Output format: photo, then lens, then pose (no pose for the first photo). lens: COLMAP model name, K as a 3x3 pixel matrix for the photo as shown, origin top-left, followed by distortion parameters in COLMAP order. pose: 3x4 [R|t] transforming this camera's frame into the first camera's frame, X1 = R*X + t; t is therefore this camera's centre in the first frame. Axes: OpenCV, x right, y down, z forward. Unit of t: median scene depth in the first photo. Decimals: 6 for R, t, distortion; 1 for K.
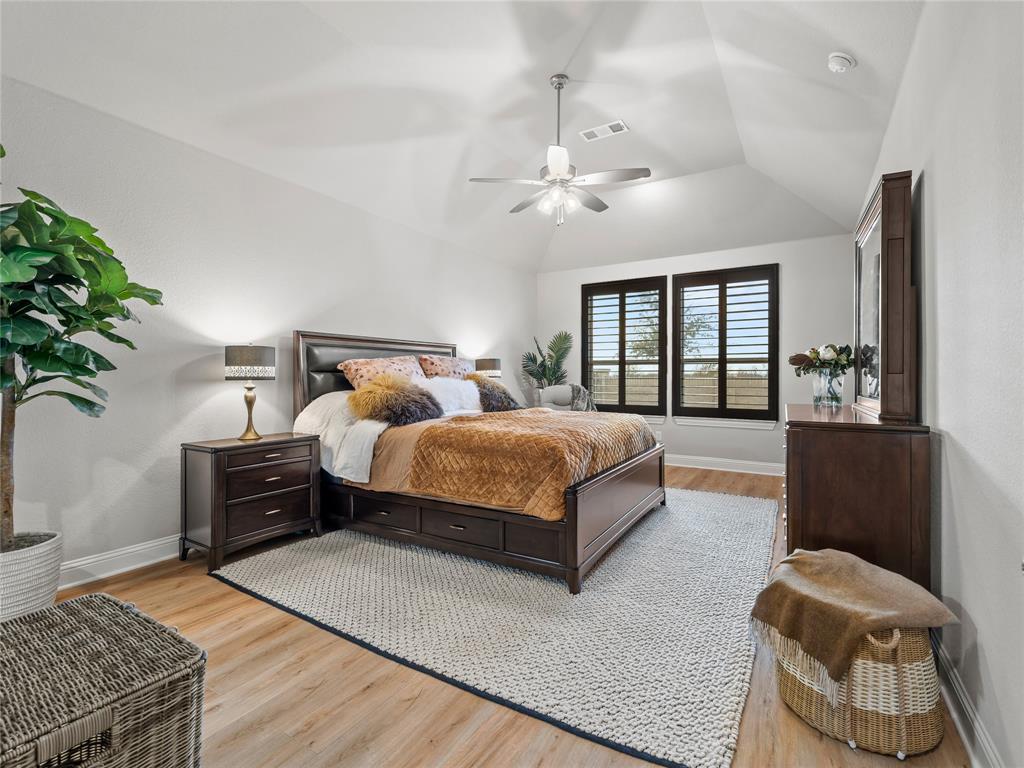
lens RADIAL K [[477.0, 0, 509.3], [0, 477.0, 378.9], [0, 0, 1]] dist [0.006091, -0.003277]
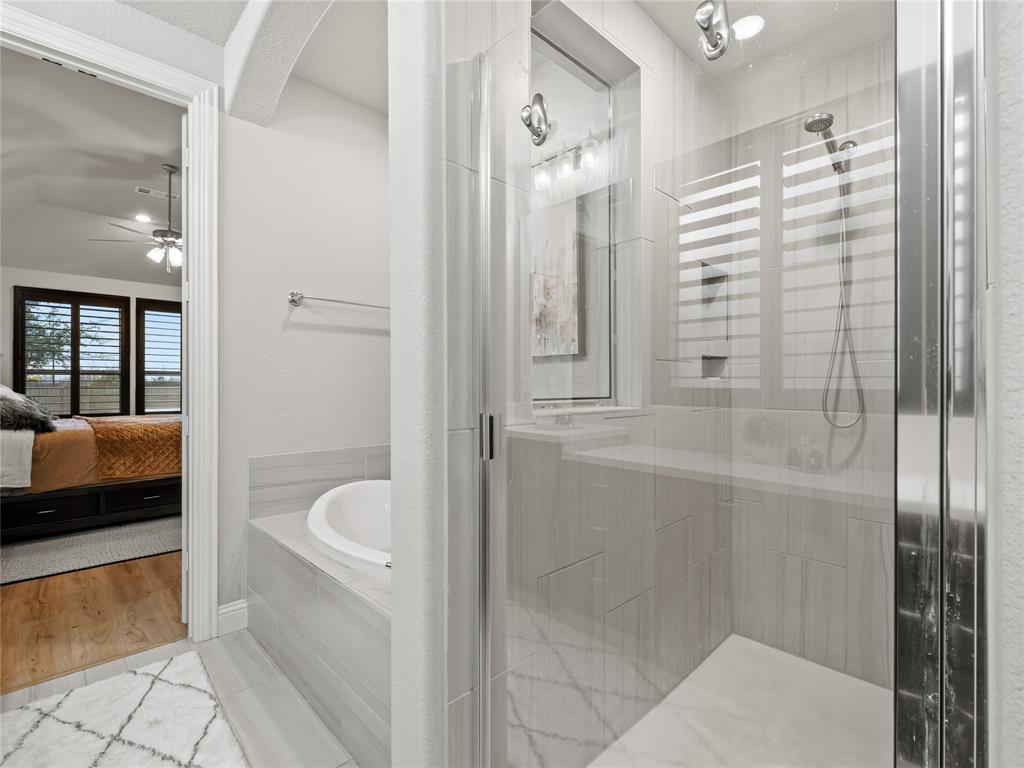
lens RADIAL K [[477.0, 0, 508.7], [0, 477.0, 381.9], [0, 0, 1]] dist [0.006091, -0.003277]
pose [[0.230052, 0.000286, 0.973178, -0.573734], [0.015429, 0.999873, -0.003941, 0.005143], [-0.973056, 0.015922, 0.230018, -0.143131]]
